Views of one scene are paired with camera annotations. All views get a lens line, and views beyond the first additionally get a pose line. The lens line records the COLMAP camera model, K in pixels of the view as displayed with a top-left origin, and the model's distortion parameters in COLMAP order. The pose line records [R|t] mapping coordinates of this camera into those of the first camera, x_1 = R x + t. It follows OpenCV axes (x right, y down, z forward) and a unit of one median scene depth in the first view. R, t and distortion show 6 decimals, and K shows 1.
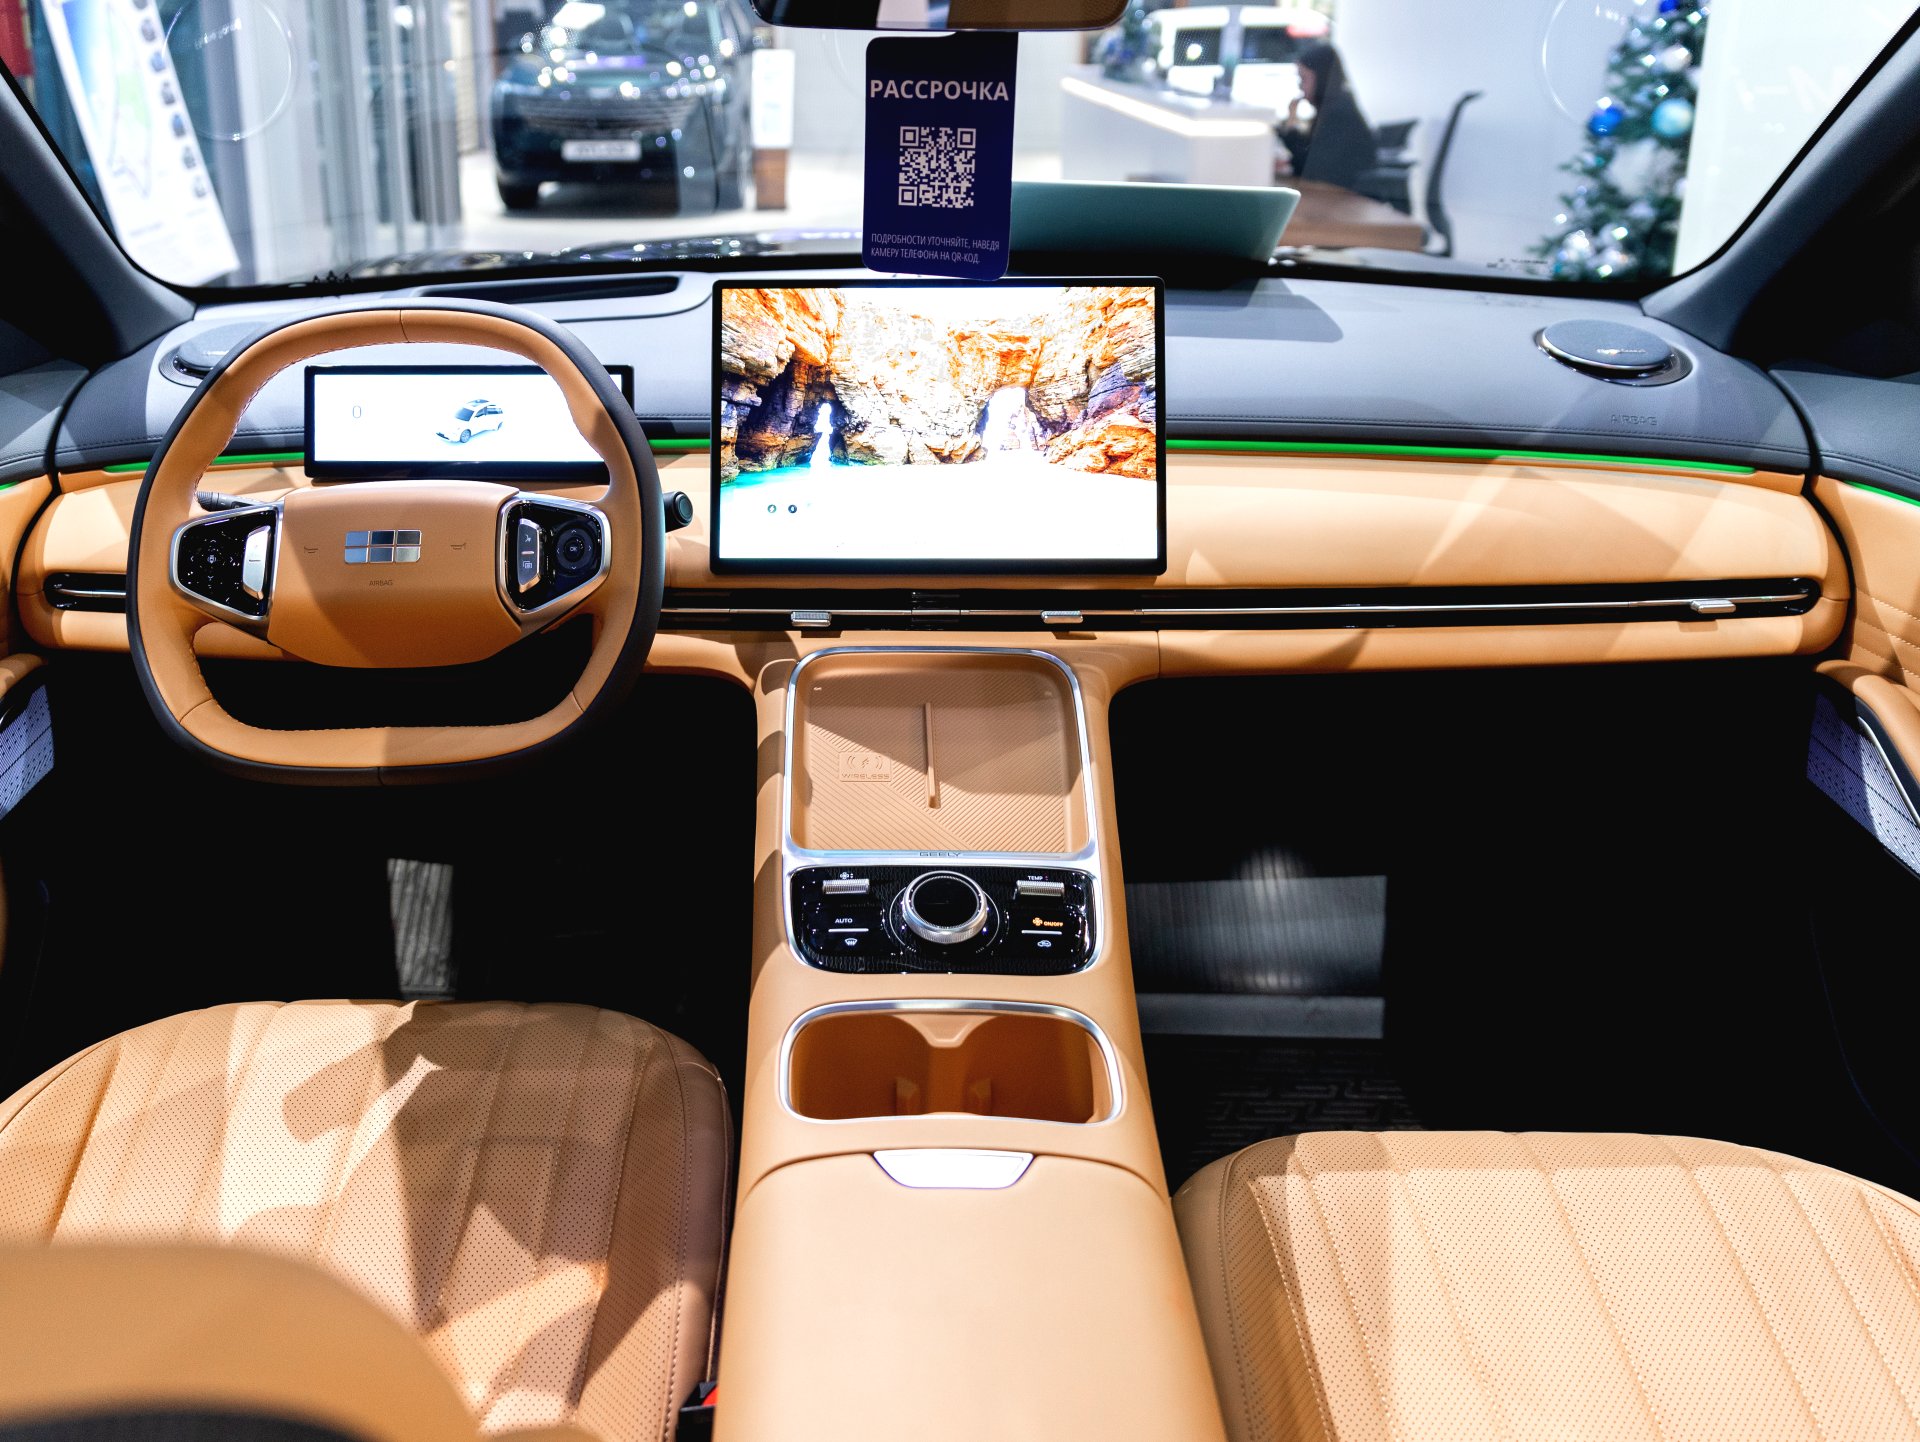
lens RADIAL K [[1486.9, 0, 847.5], [0, 1486.9, 367.5], [0, 0, 1]] dist [-0.009280, -0.003425]
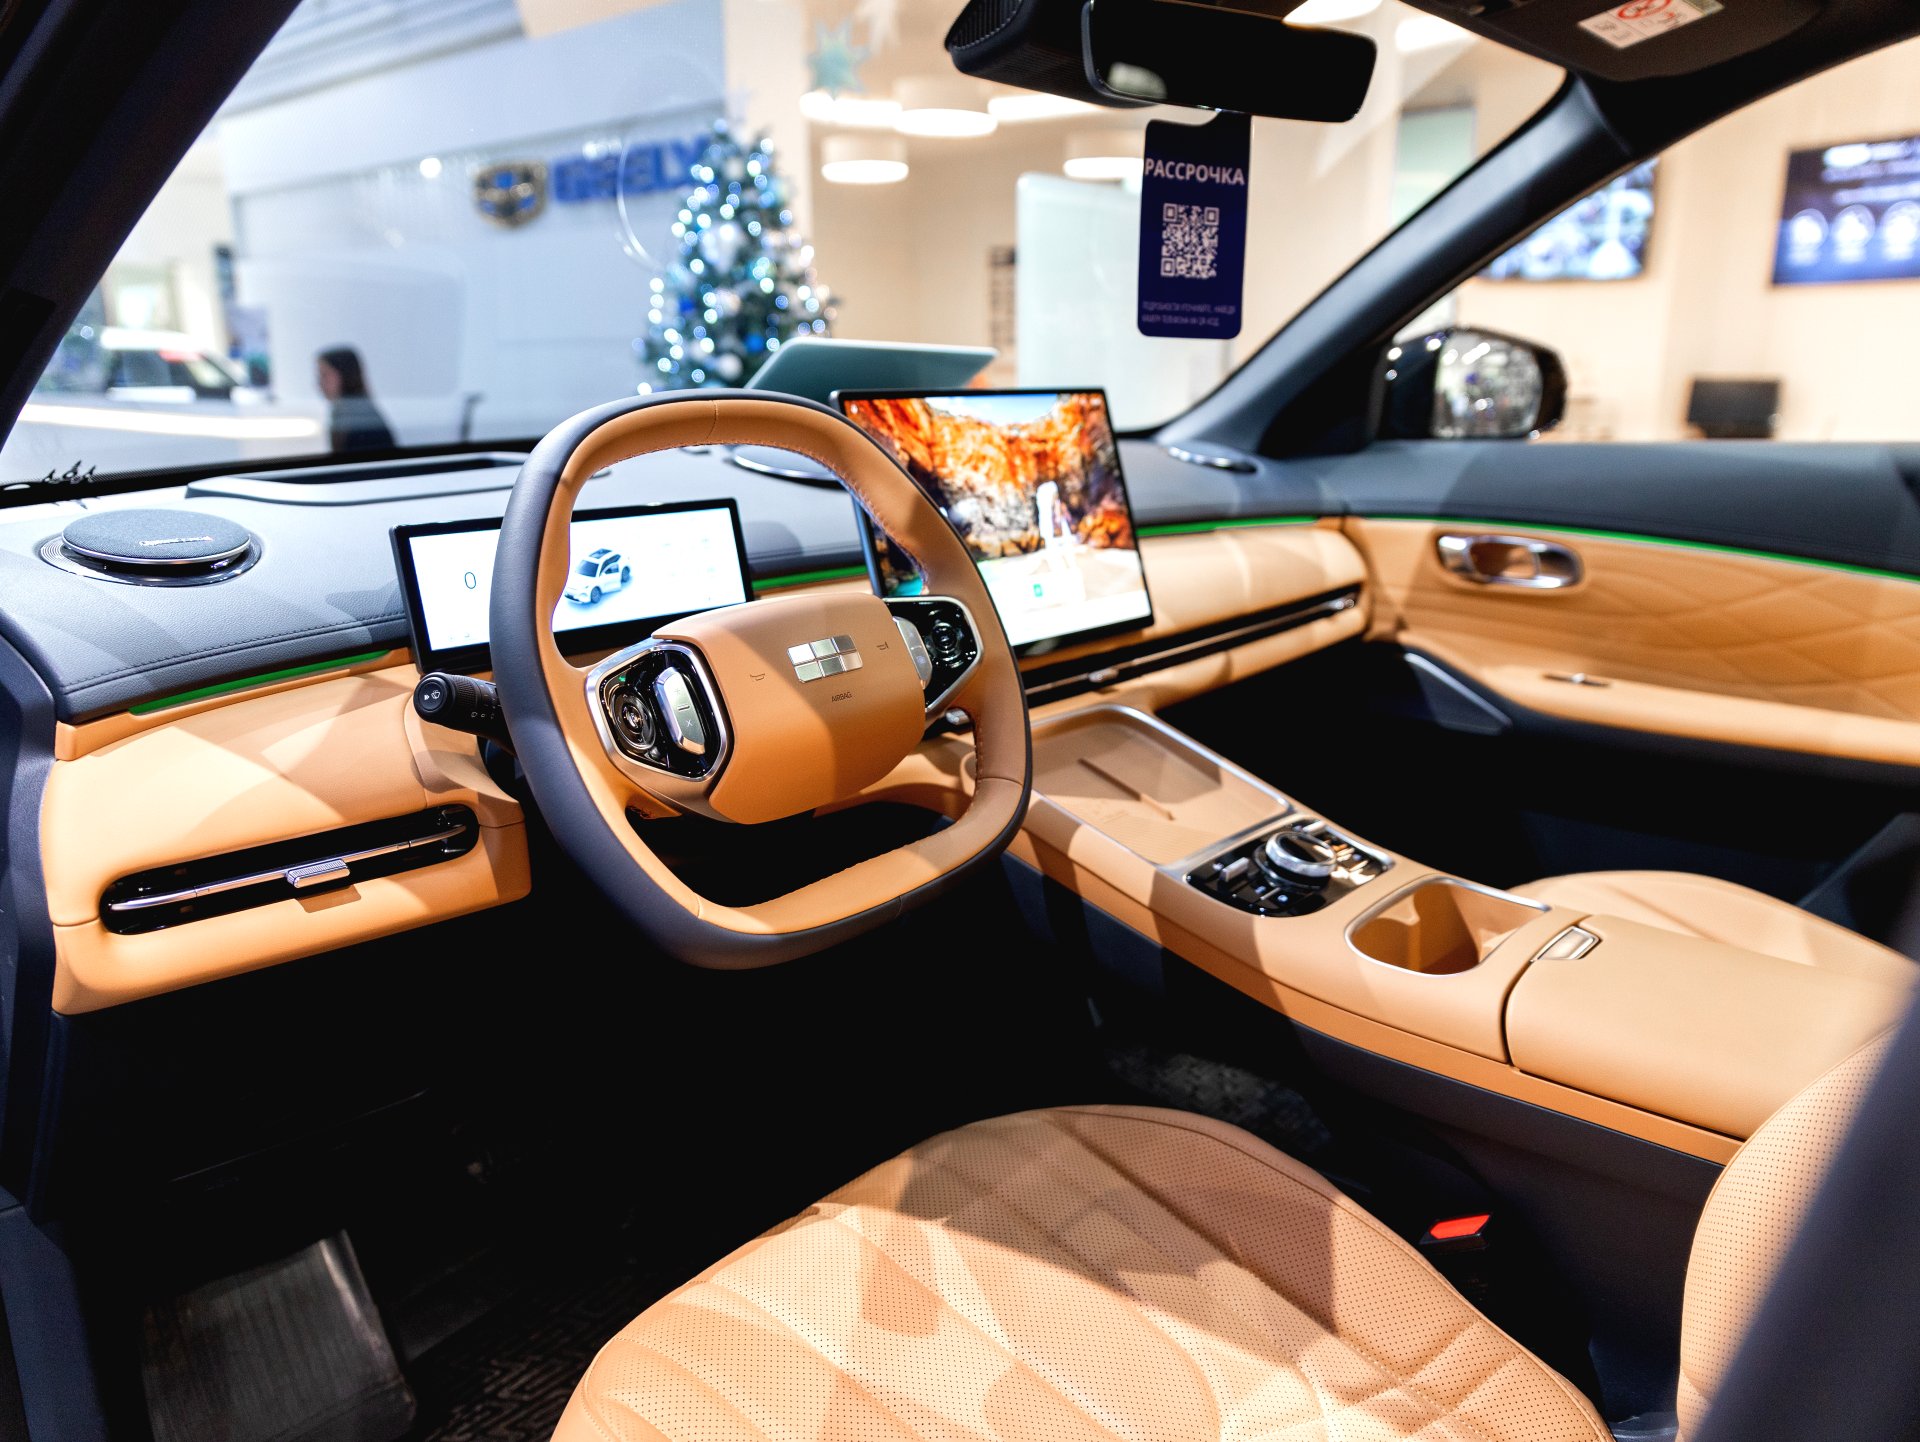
lens RADIAL K [[1369.4, 0, 960.0], [0, 1369.4, 721.0], [0, 0, 1]] dist [-0.041751, -0.002530]
pose [[0.655789, -0.183104, 0.732403, -0.732822], [0.172265, 0.980841, 0.090970, 0.085209], [-0.735028, 0.066510, 0.674767, 0.355520]]
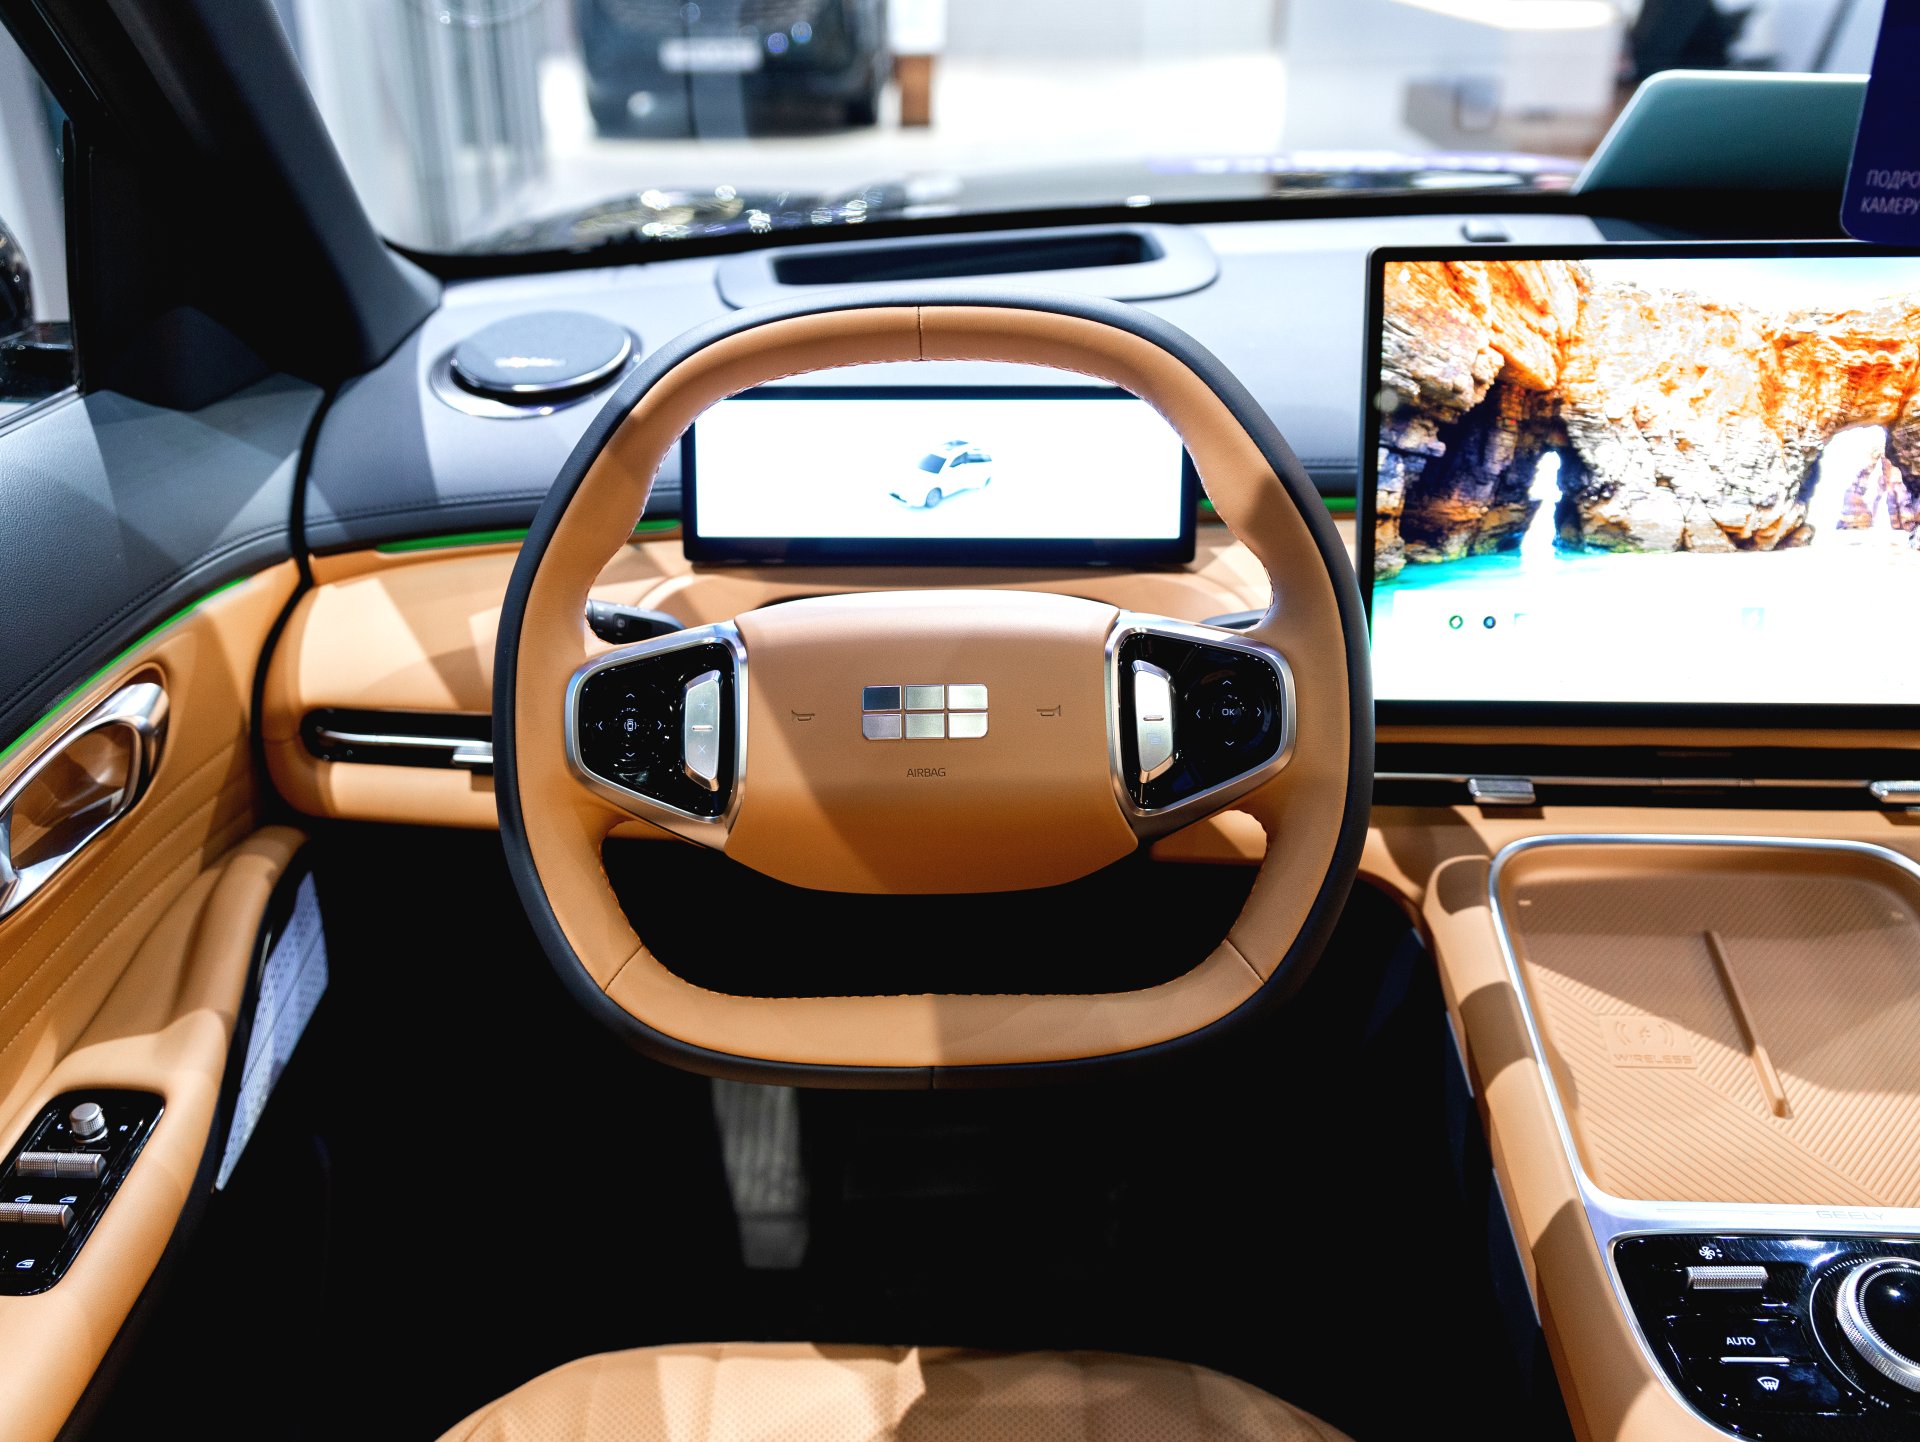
lens RADIAL K [[1708.0, 0, 892.8], [0, 1708.0, 629.3], [0, 0, 1]] dist [0.009090, -0.009195]
pose [[0.999187, 0.004962, -0.040015, -0.257524], [0.002248, 0.984004, 0.178134, -0.030337], [0.040259, -0.178080, 0.983192, 0.282104]]
